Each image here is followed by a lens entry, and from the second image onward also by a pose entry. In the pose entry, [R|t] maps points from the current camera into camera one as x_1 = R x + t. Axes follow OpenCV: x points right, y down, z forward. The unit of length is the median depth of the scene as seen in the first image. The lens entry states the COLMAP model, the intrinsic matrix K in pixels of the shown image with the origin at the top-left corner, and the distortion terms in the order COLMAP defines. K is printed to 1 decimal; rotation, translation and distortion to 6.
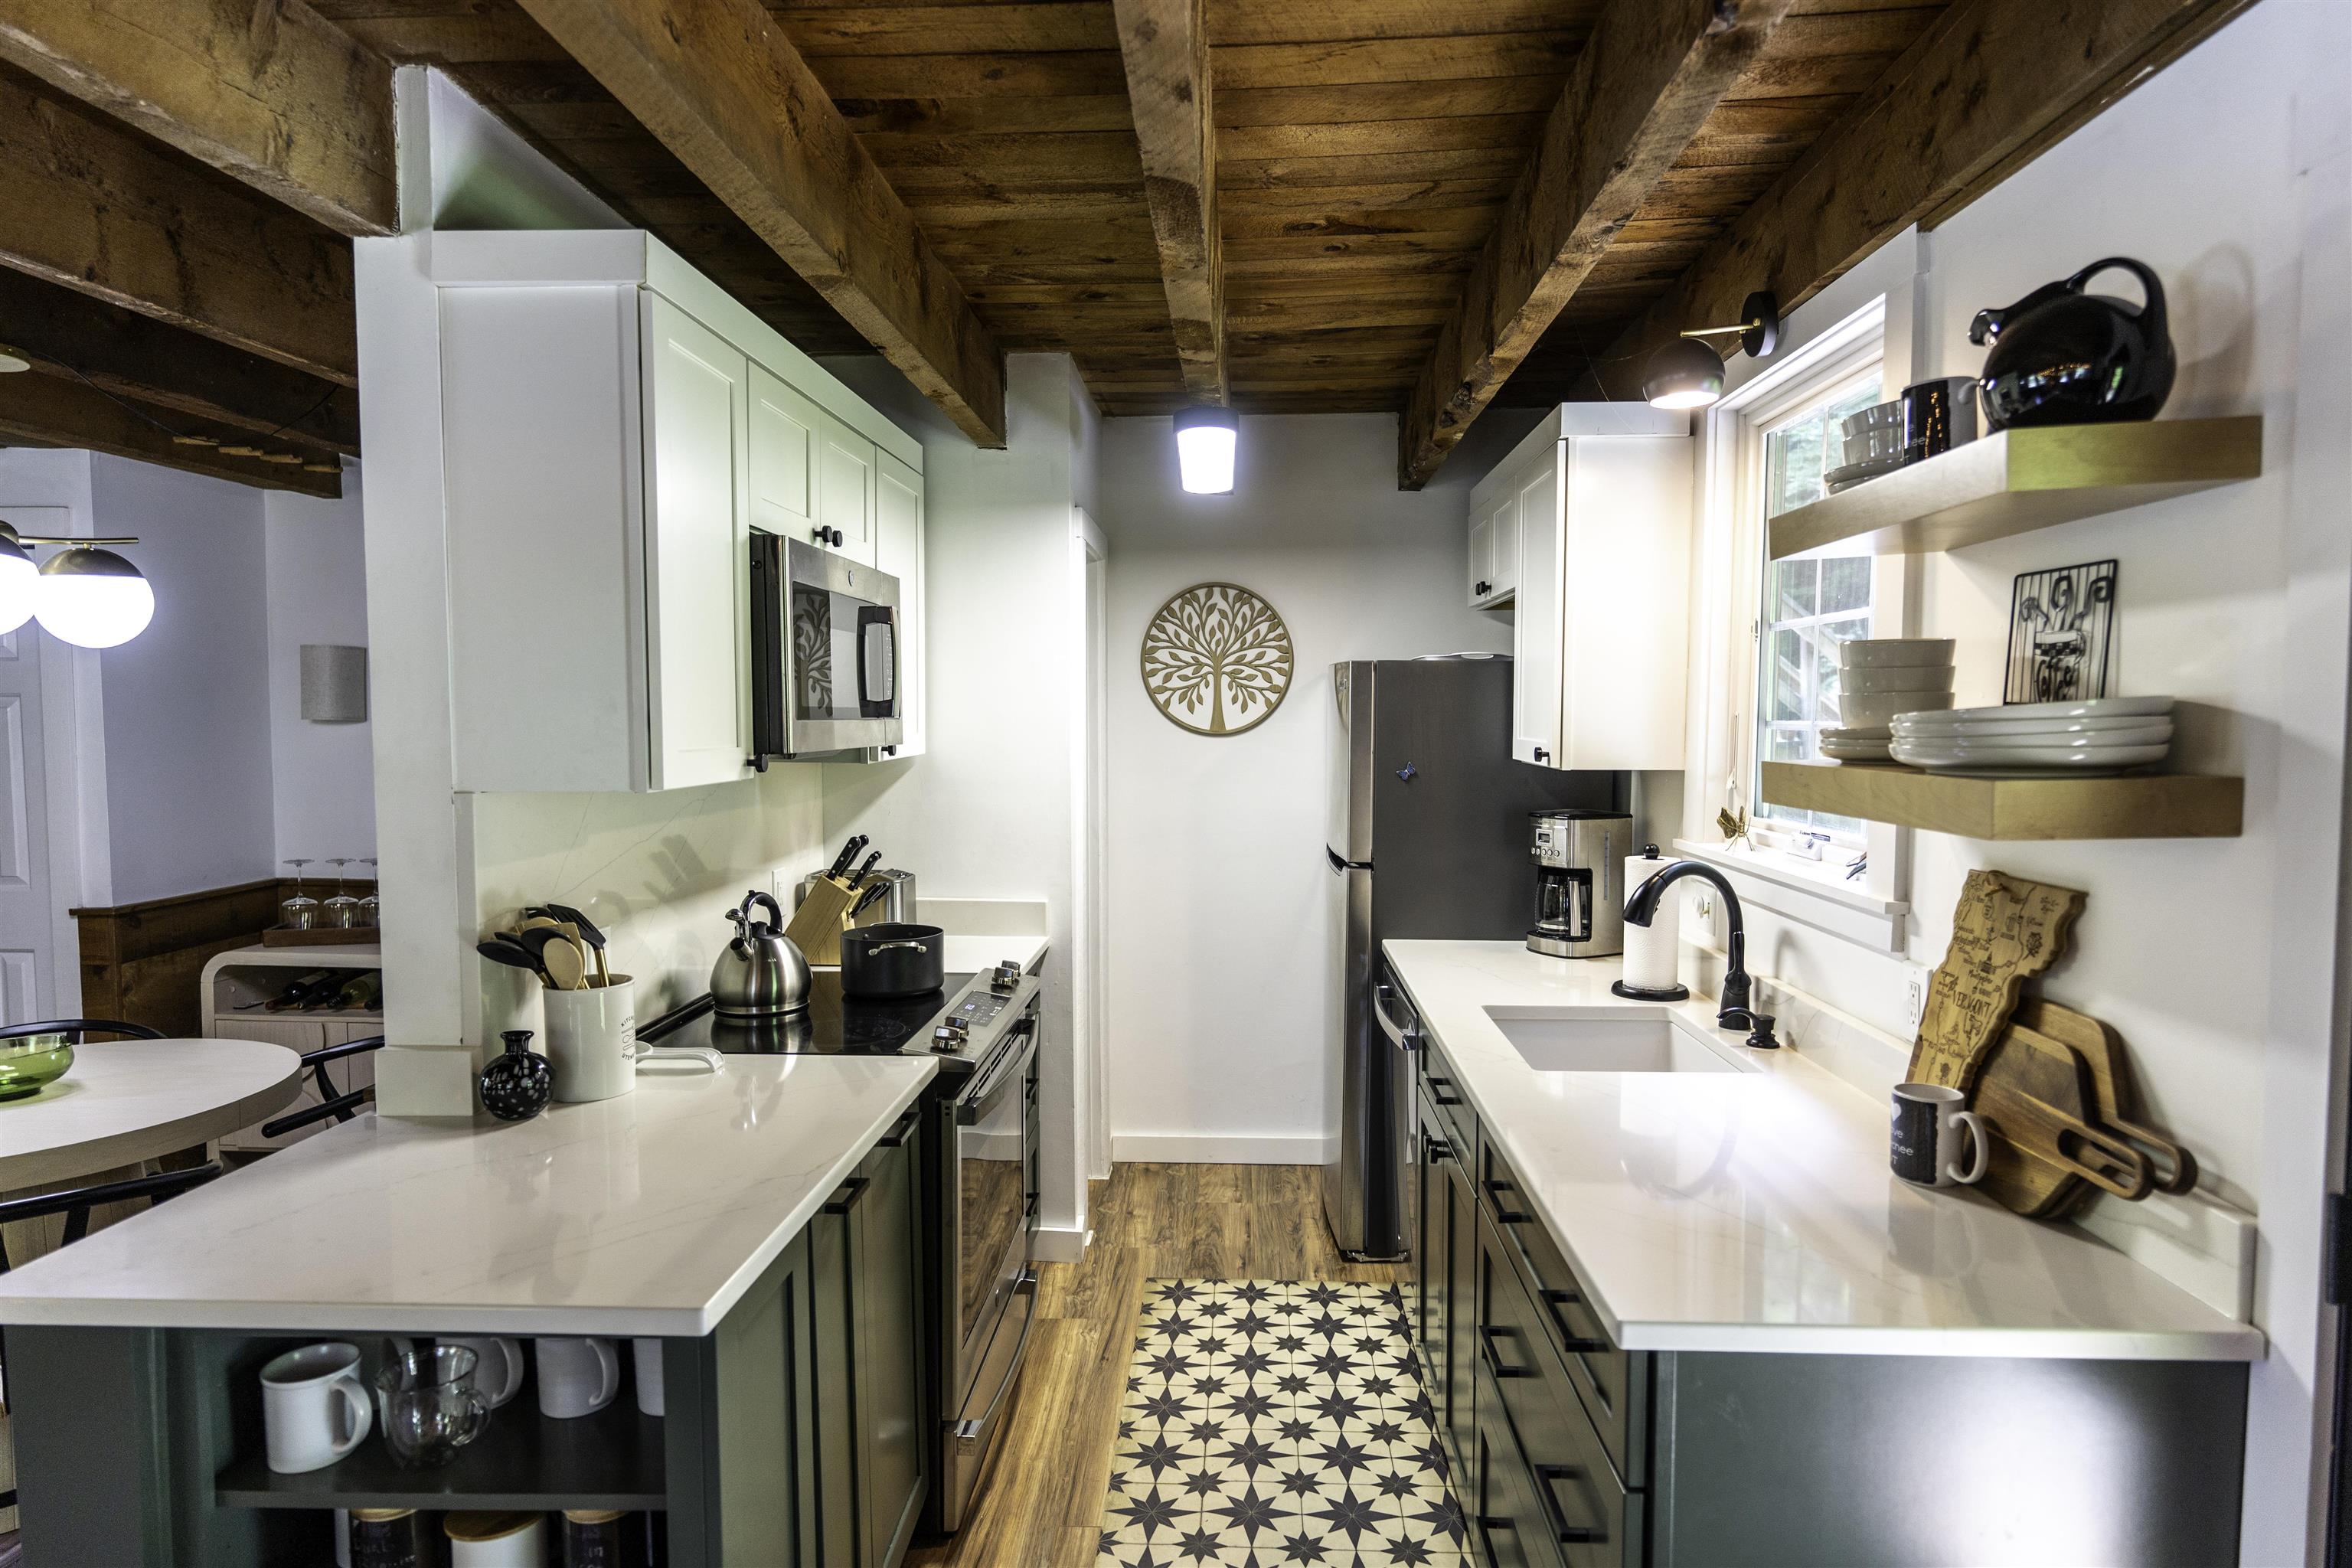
lens RADIAL K [[1312.9, 0, 1170.7], [0, 1312.9, 784.1], [0, 0, 1]] dist [0.002219, 0.000889]
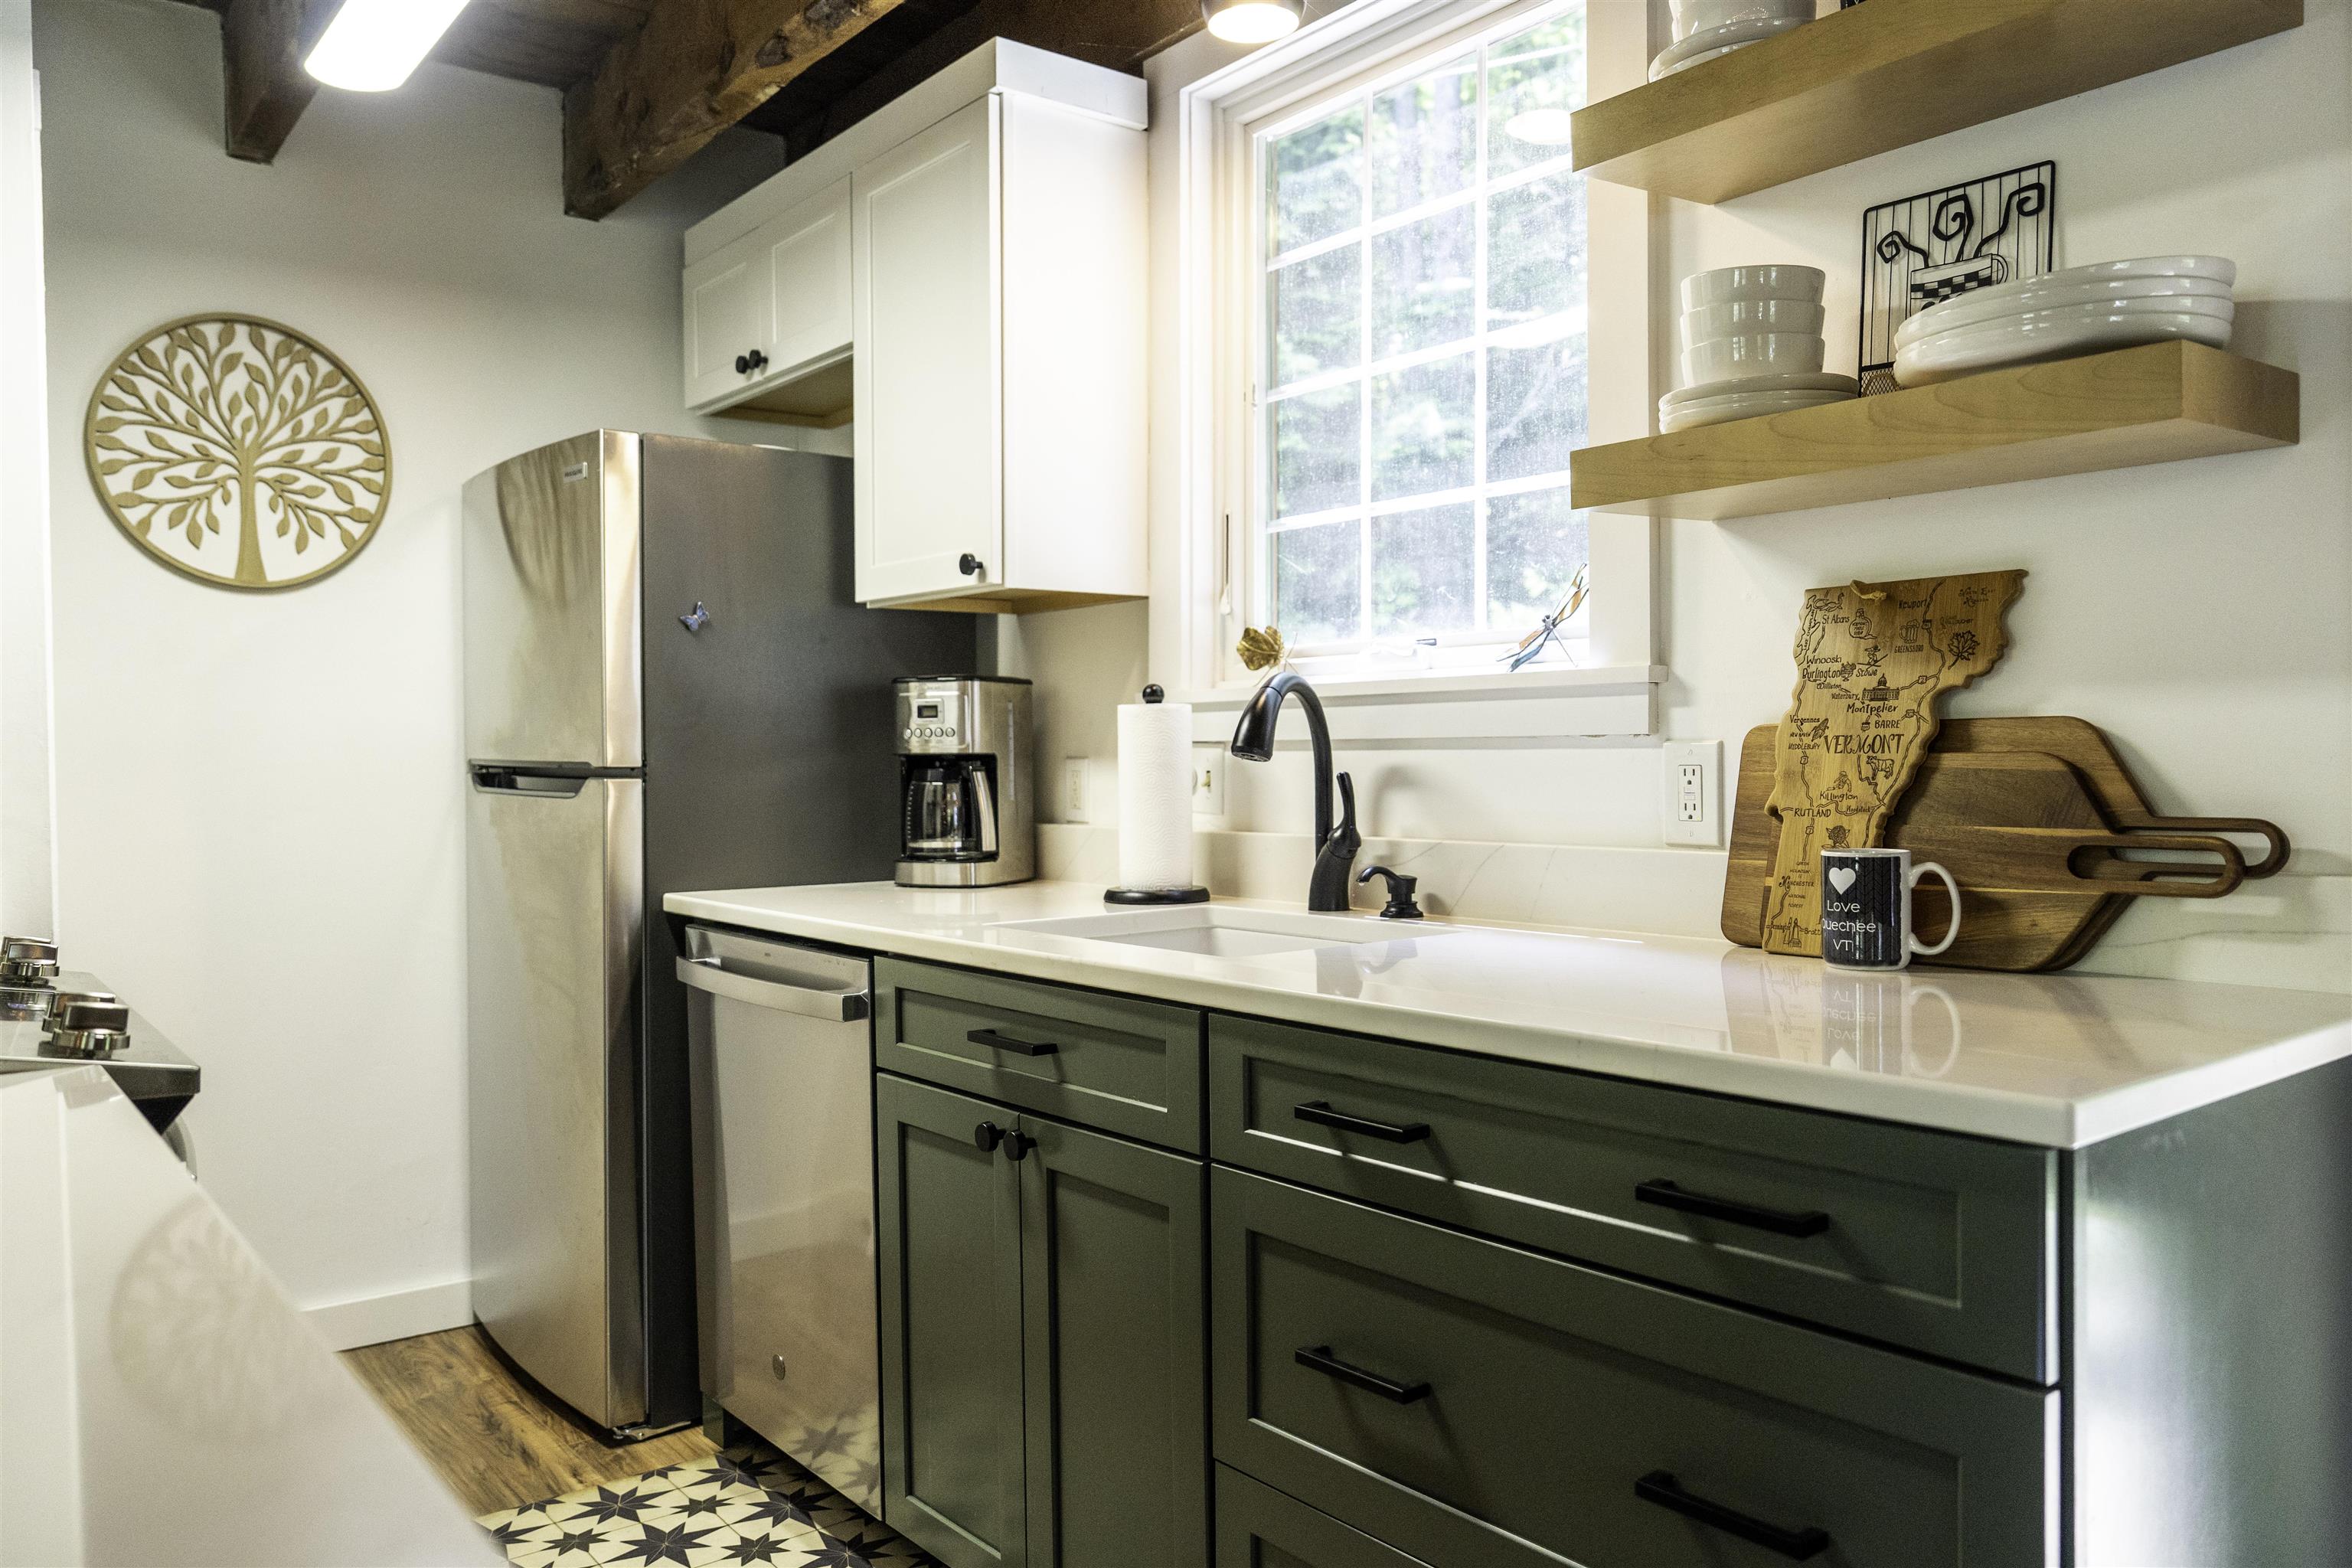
lens RADIAL K [[1697.9, 0, 1185.9], [0, 1697.9, 785.5], [0, 0, 1]] dist [-0.007059, -0.004681]
pose [[0.750123, -0.020205, 0.660990, -0.180875], [0.044601, 0.998803, -0.020083, 0.098214], [-0.659793, 0.044546, 0.750126, 0.258873]]
